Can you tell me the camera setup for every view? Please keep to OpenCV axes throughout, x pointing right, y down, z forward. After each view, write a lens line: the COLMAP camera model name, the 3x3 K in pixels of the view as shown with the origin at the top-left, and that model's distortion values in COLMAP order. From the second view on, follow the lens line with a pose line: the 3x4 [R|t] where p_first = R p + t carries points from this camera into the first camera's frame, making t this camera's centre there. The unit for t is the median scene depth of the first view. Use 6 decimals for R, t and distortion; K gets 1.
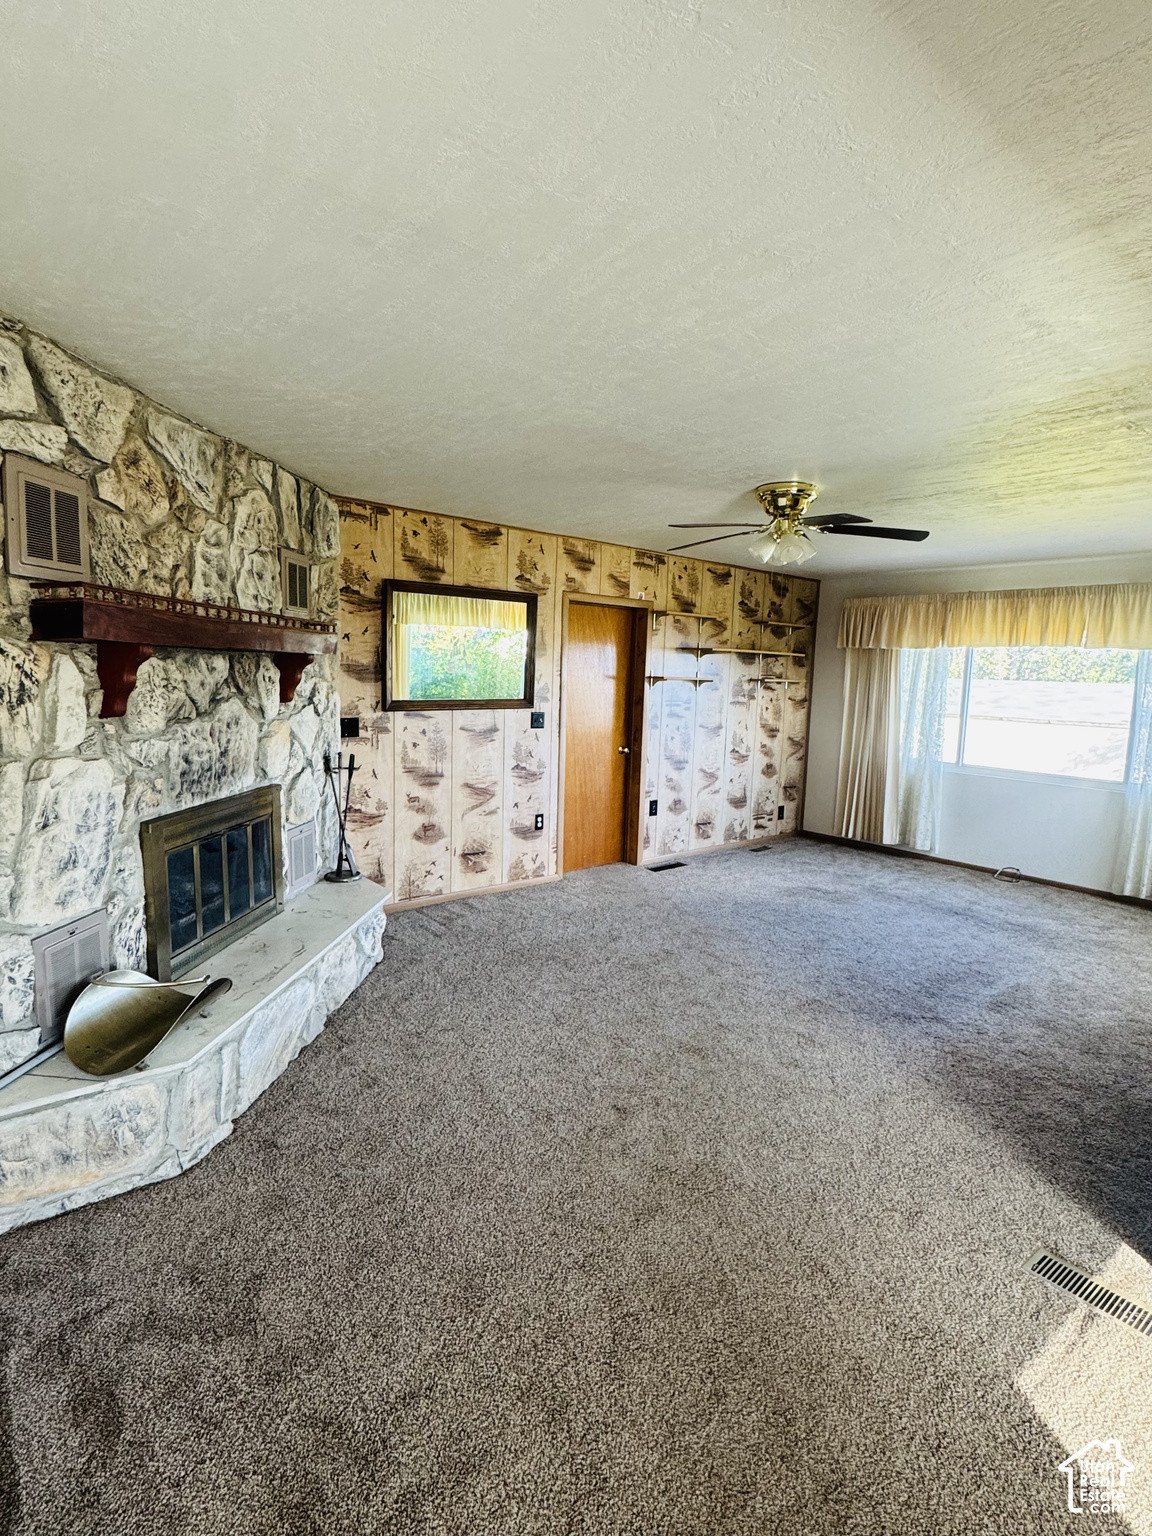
lens RADIAL K [[770.0, 0, 578.0], [0, 770.0, 769.2], [0, 0, 1]] dist [0.003042, 0.000163]
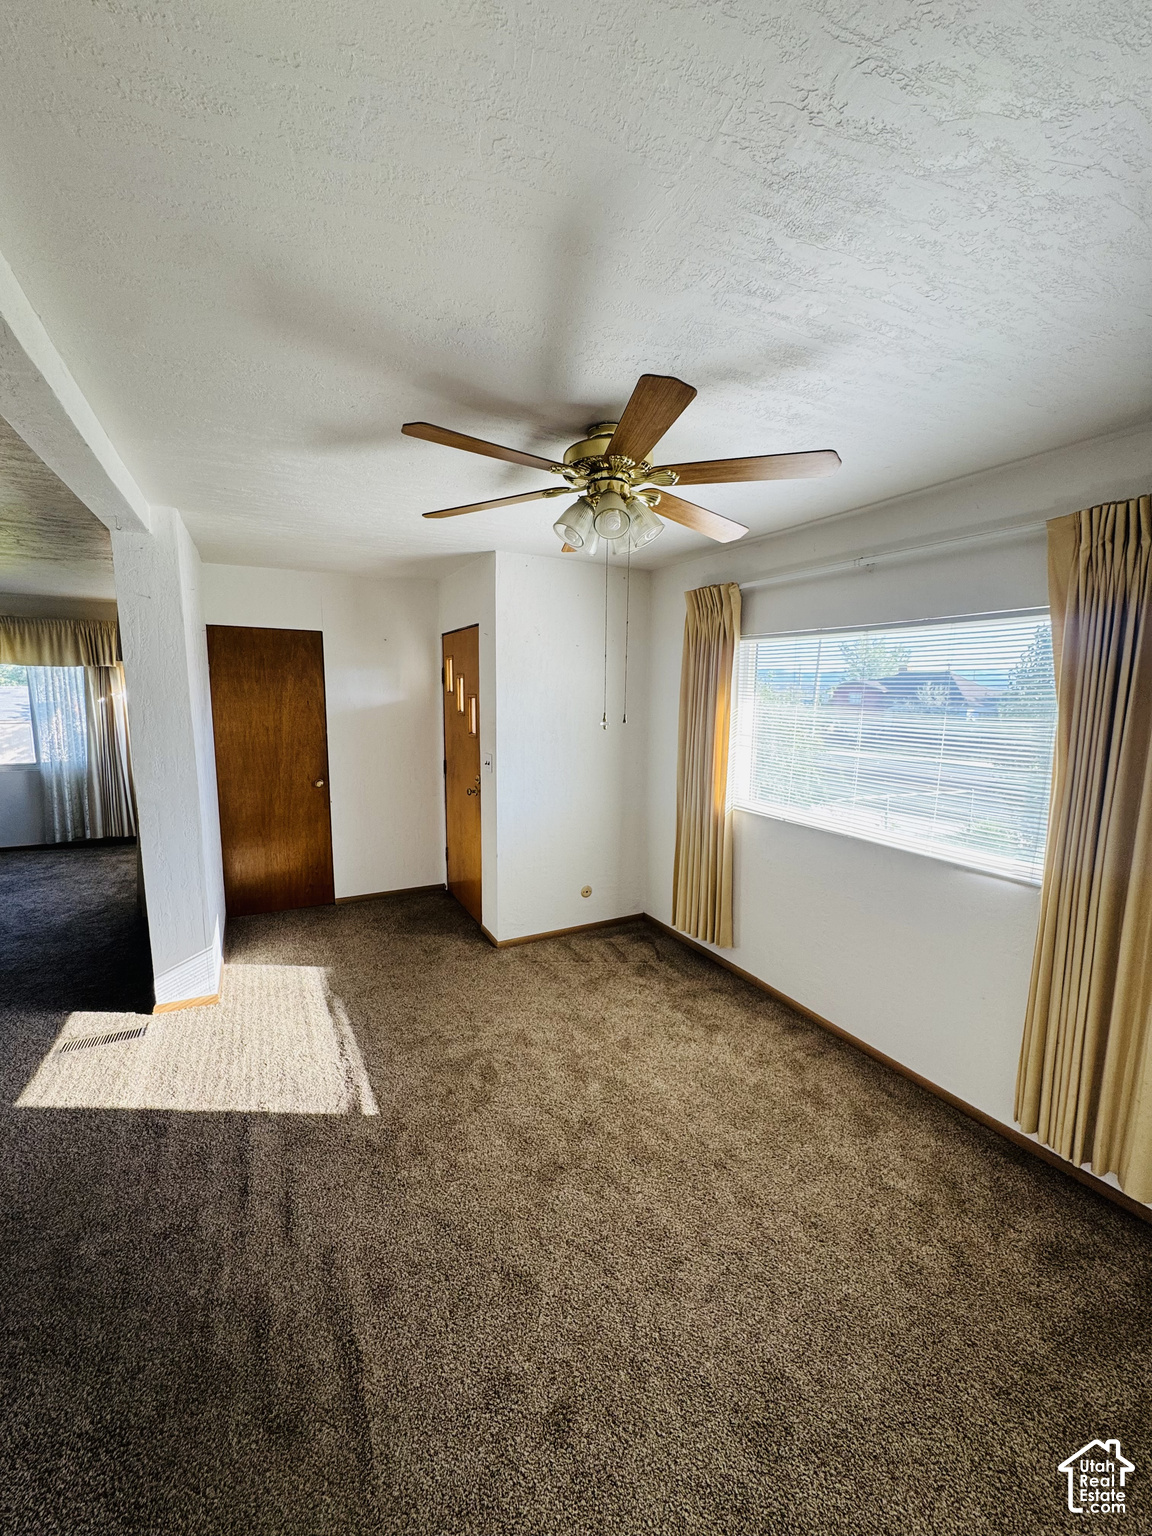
lens RADIAL K [[611.3, 0, 576.4], [0, 611.3, 769.3], [0, 0, 1]] dist [-0.001358, -0.000182]
pose [[0.207538, -0.153667, 0.966082, -0.409143], [0.130150, 0.983142, 0.128421, 0.044788], [-0.969530, 0.099083, 0.224039, -0.490609]]
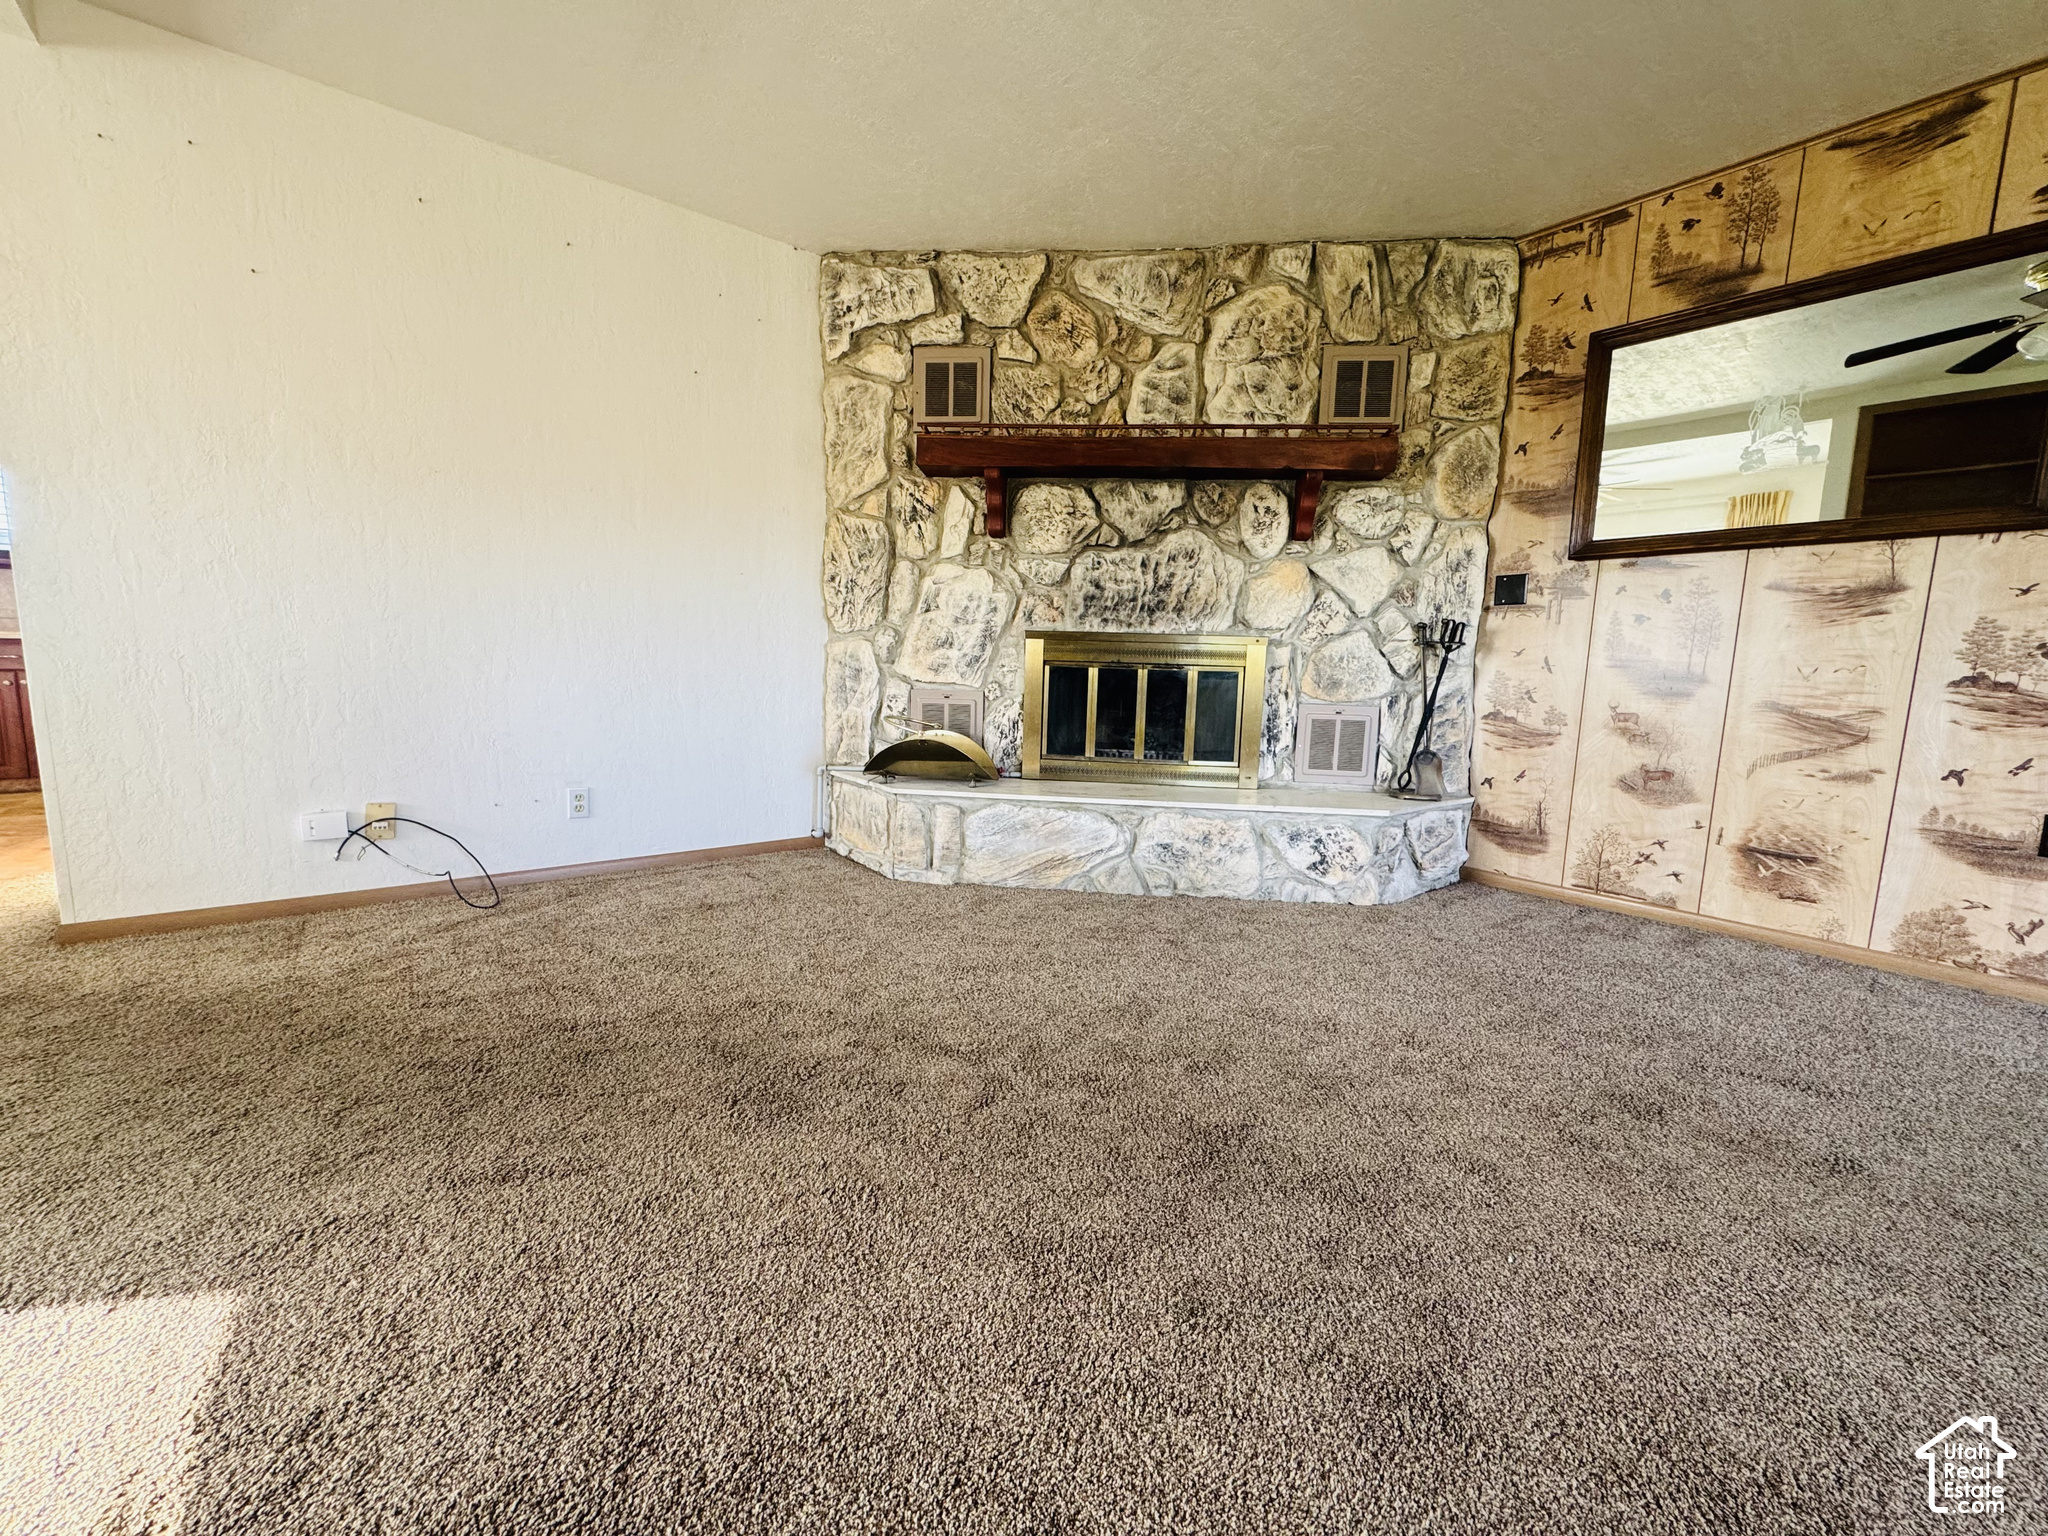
lens RADIAL K [[815.0, 0, 1025.4], [0, 815.0, 764.7], [0, 0, 1]] dist [-0.001358, -0.000182]
pose [[-0.005233, 0.098377, -0.995135, 0.570309], [-0.154427, 0.983132, 0.098002, 0.122496], [0.987990, 0.154188, 0.010047, 0.834044]]
